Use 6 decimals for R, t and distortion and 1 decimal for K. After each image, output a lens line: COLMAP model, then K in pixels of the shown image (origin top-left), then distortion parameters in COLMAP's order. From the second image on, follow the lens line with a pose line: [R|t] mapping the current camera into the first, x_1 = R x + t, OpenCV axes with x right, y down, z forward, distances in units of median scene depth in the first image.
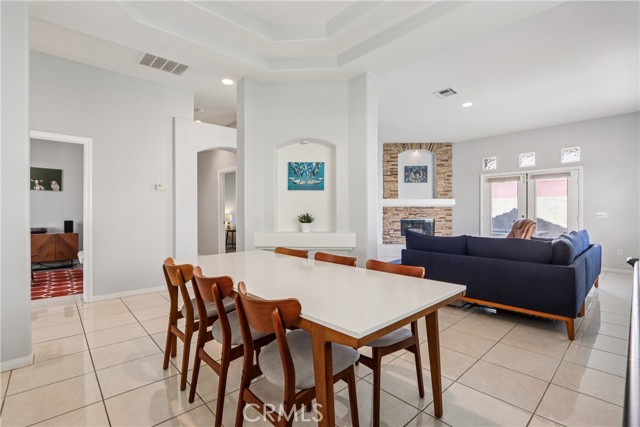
lens RADIAL K [[294.6, 0, 321.5], [0, 294.6, 214.3], [0, 0, 1]] dist [-0.021492, 0.003632]
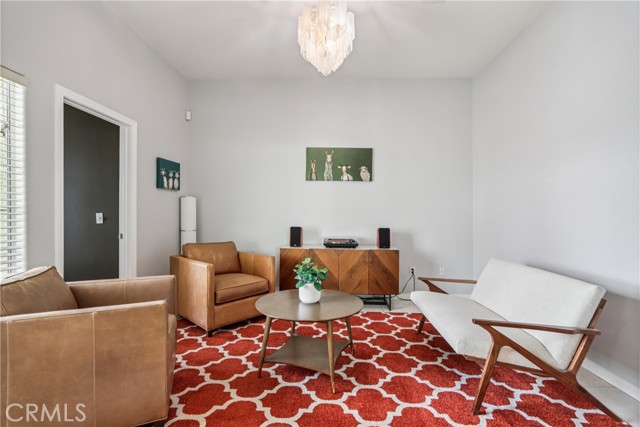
lens RADIAL K [[294.6, 0, 321.1], [0, 294.6, 218.0], [0, 0, 1]] dist [-0.021492, 0.003632]
pose [[0.720746, 0.005579, -0.693177, -0.413137], [-0.008914, 0.999960, -0.001221, 0.001676], [0.693142, 0.007059, 0.720766, 0.355983]]
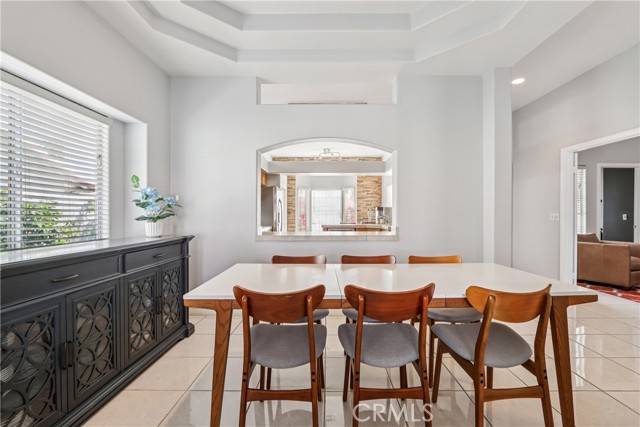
lens RADIAL K [[294.6, 0, 322.6], [0, 294.6, 216.7], [0, 0, 1]] dist [-0.021492, 0.003632]
pose [[-0.688811, 0.005360, -0.724921, 0.169633], [-0.003424, 0.999937, 0.010647, -0.001921], [0.724933, 0.009815, -0.688750, 0.379268]]
